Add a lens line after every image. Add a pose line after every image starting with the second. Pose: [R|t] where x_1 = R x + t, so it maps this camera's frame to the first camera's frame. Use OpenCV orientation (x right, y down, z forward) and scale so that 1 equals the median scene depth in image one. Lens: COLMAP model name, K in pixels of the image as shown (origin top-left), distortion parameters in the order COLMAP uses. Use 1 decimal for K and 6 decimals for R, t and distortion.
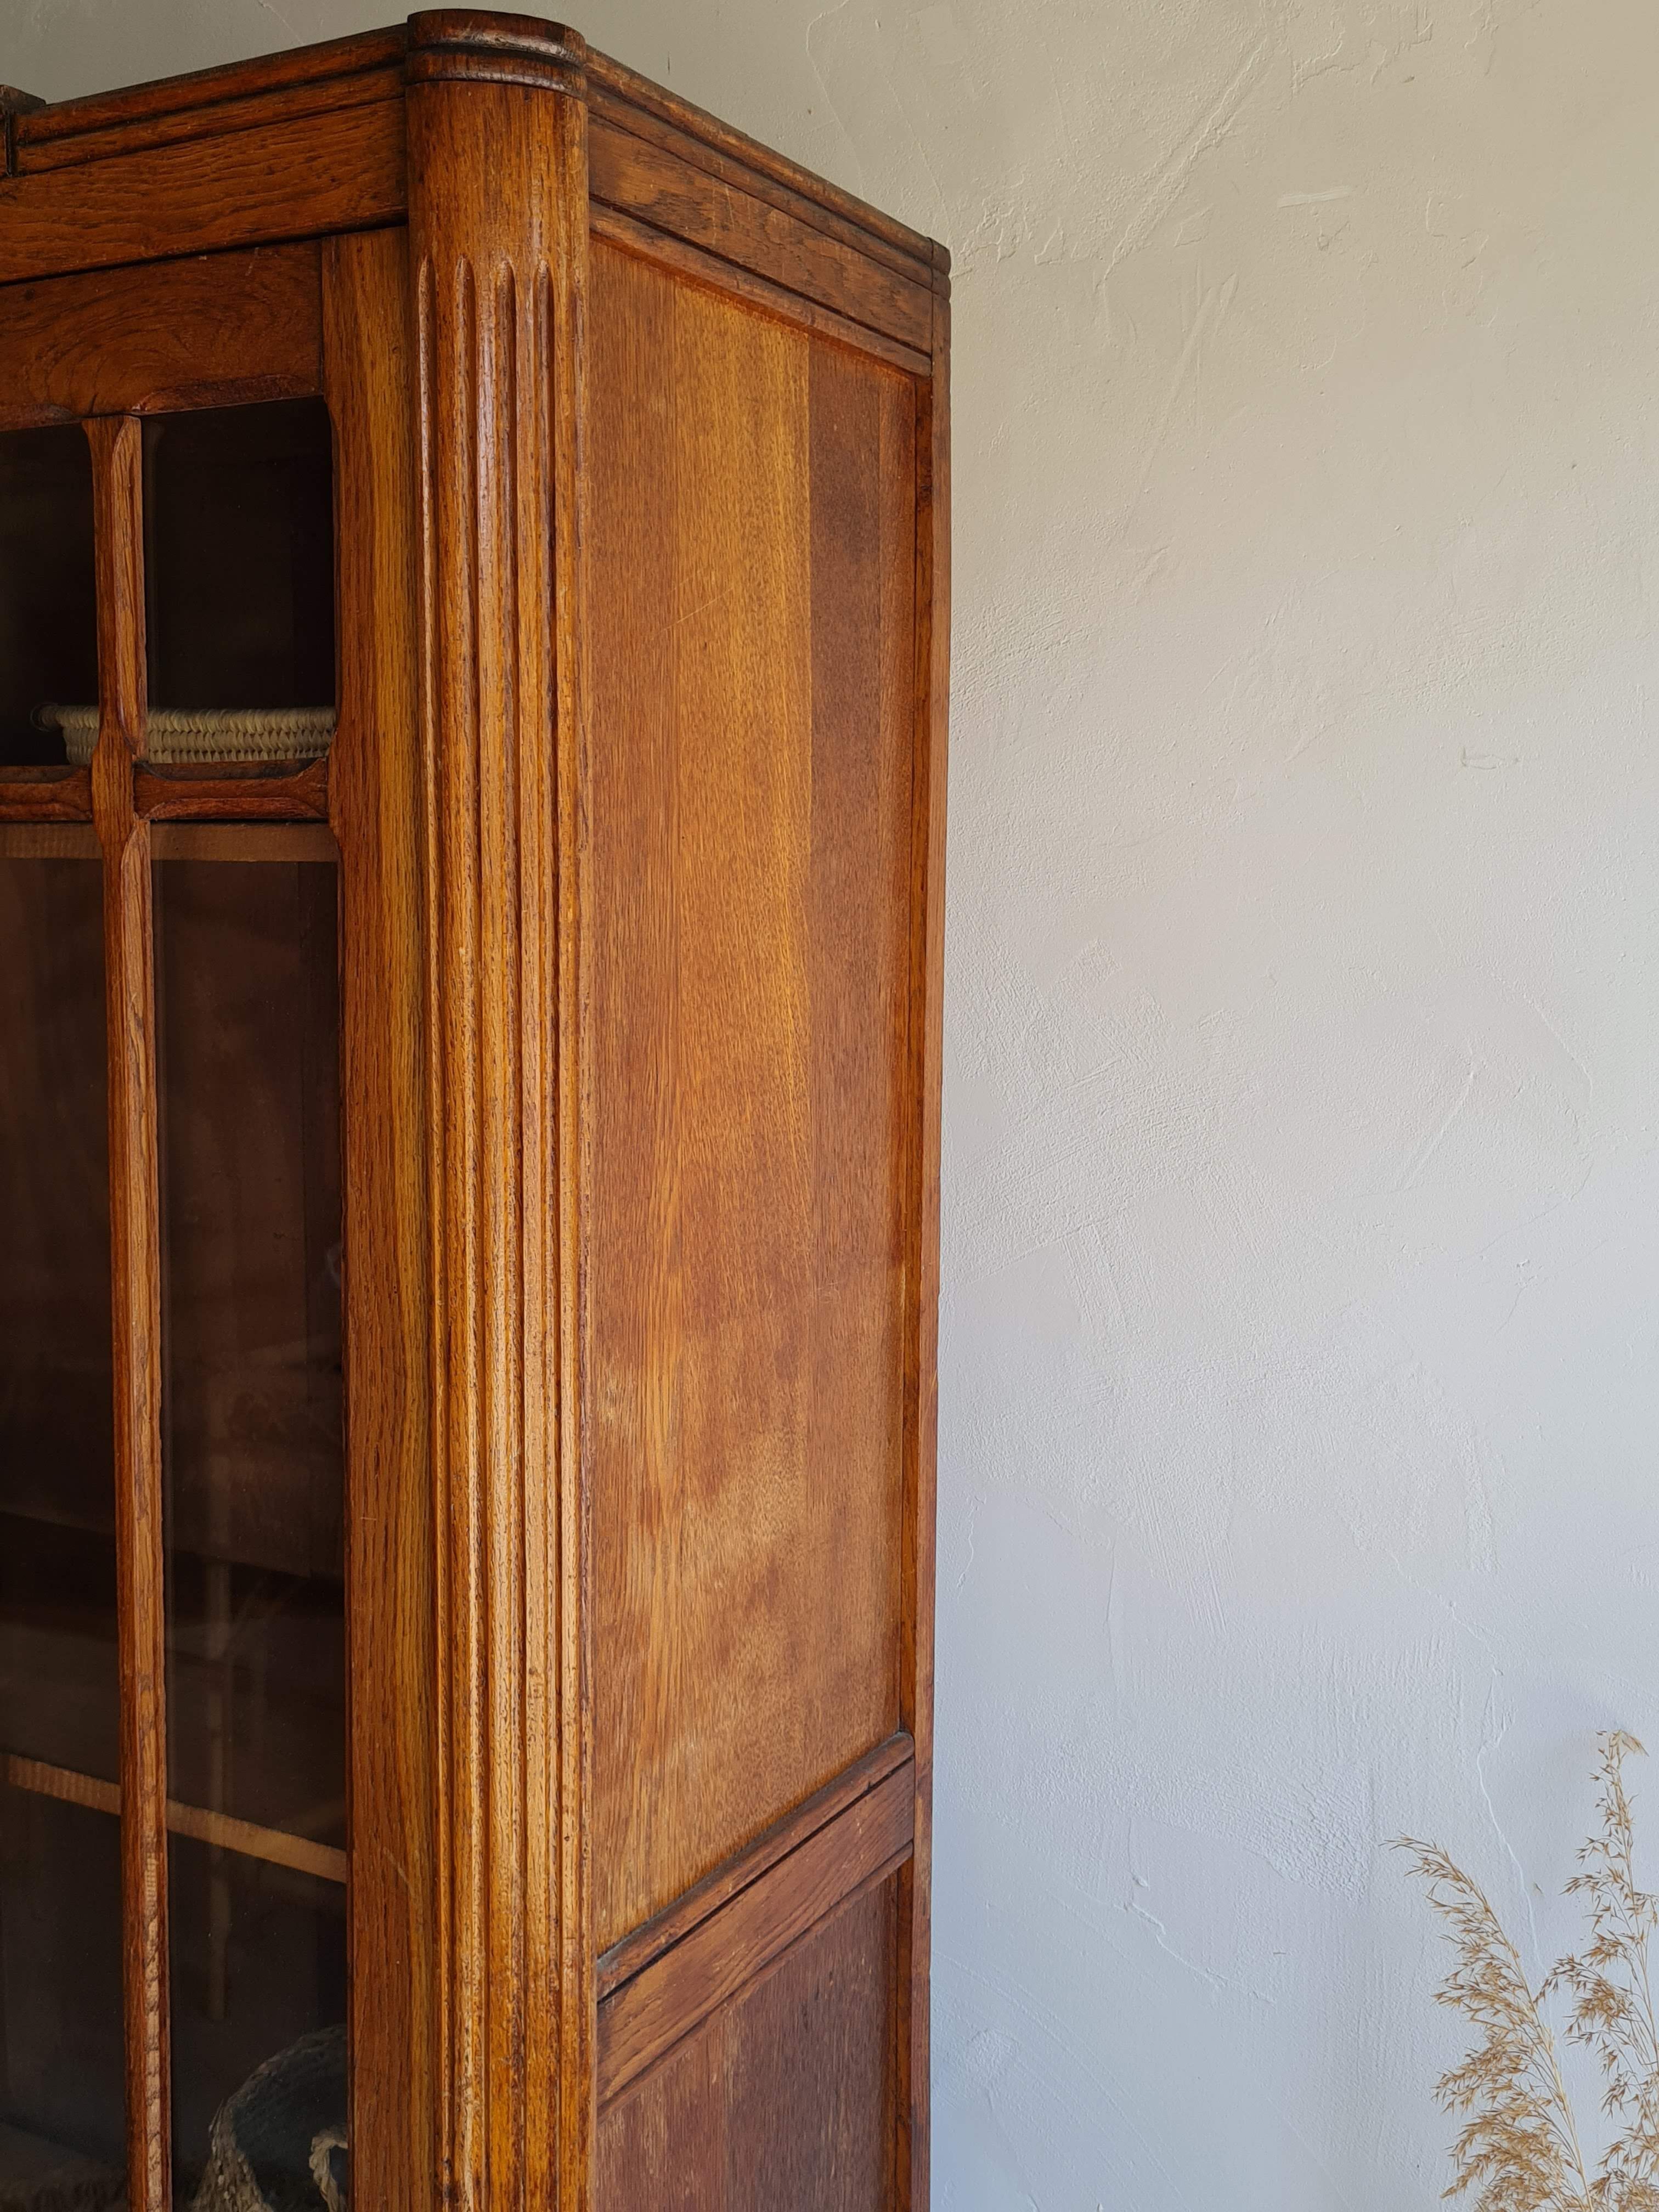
lens RADIAL K [[2208.6, 0, 830.7], [0, 2208.6, 1103.7], [0, 0, 1]] dist [0.021406, 0.000000]
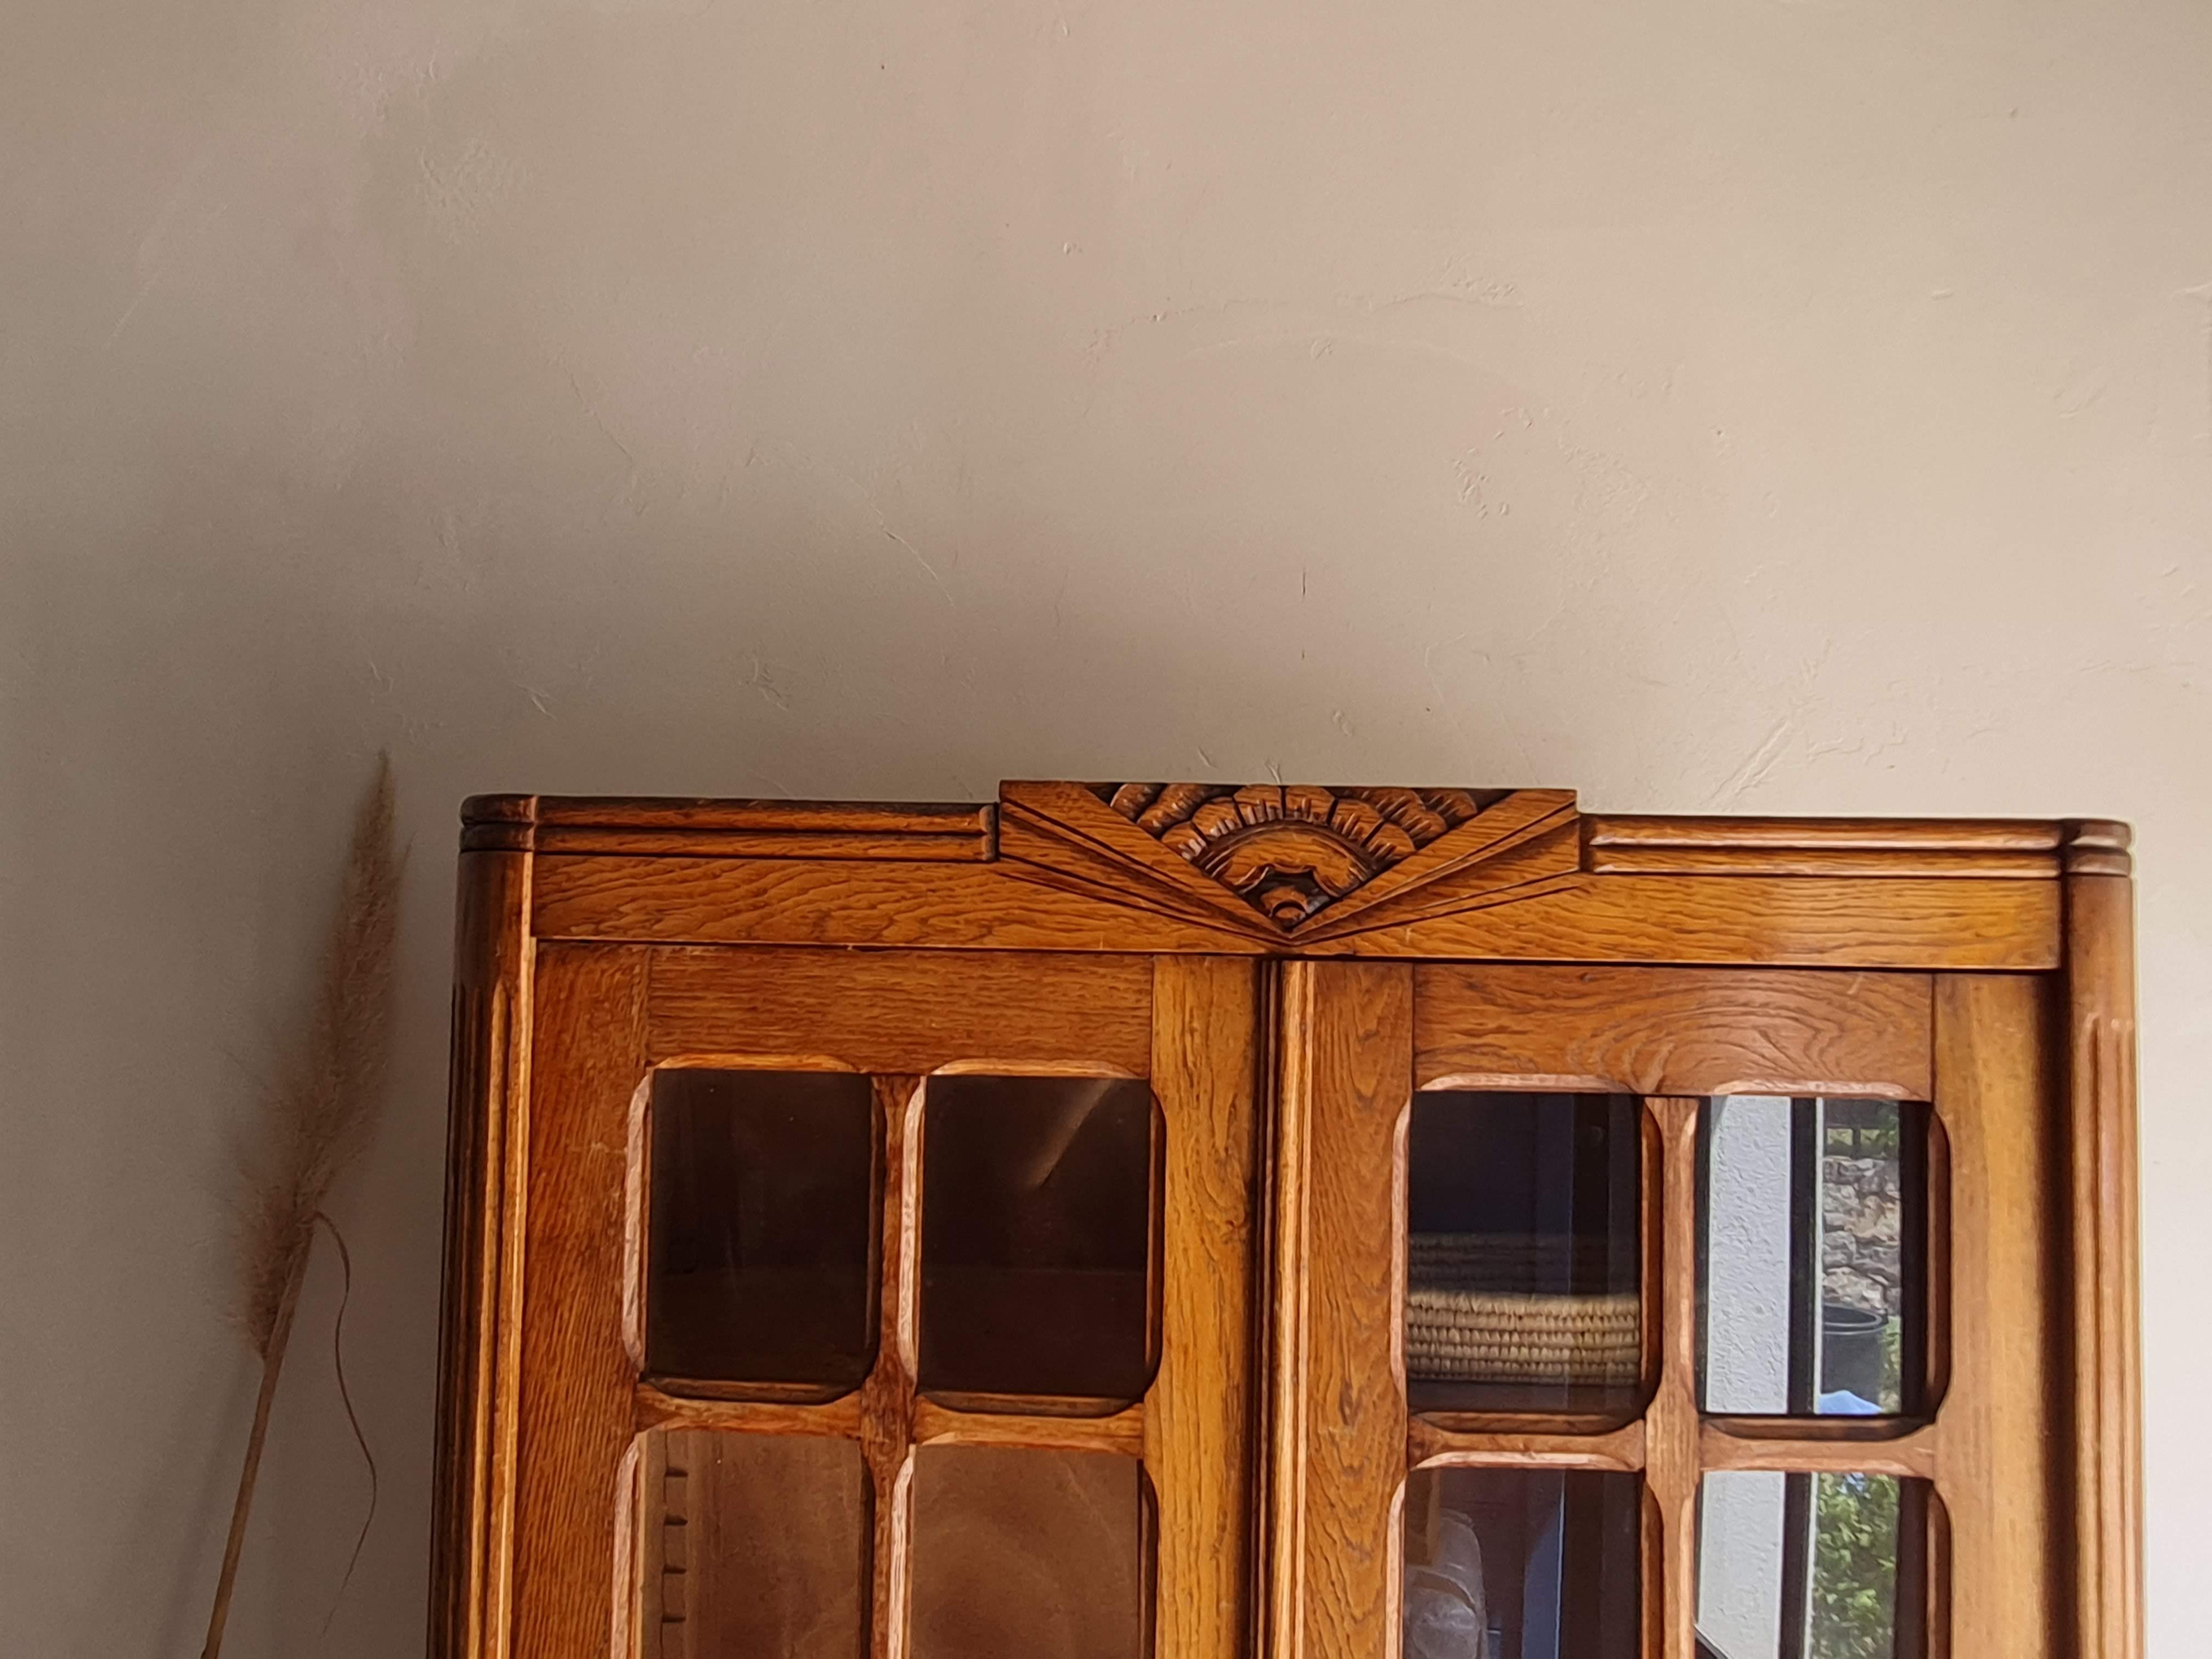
lens RADIAL K [[1521.3, 0, 1079.8], [0, 1521.3, 849.6], [0, 0, 1]] dist [-0.013220, 0.027876]
pose [[0.891454, 0.026971, 0.452309, -0.910119], [0.035934, 0.990875, -0.129906, -0.338579], [-0.451685, 0.132059, 0.882350, 0.455095]]
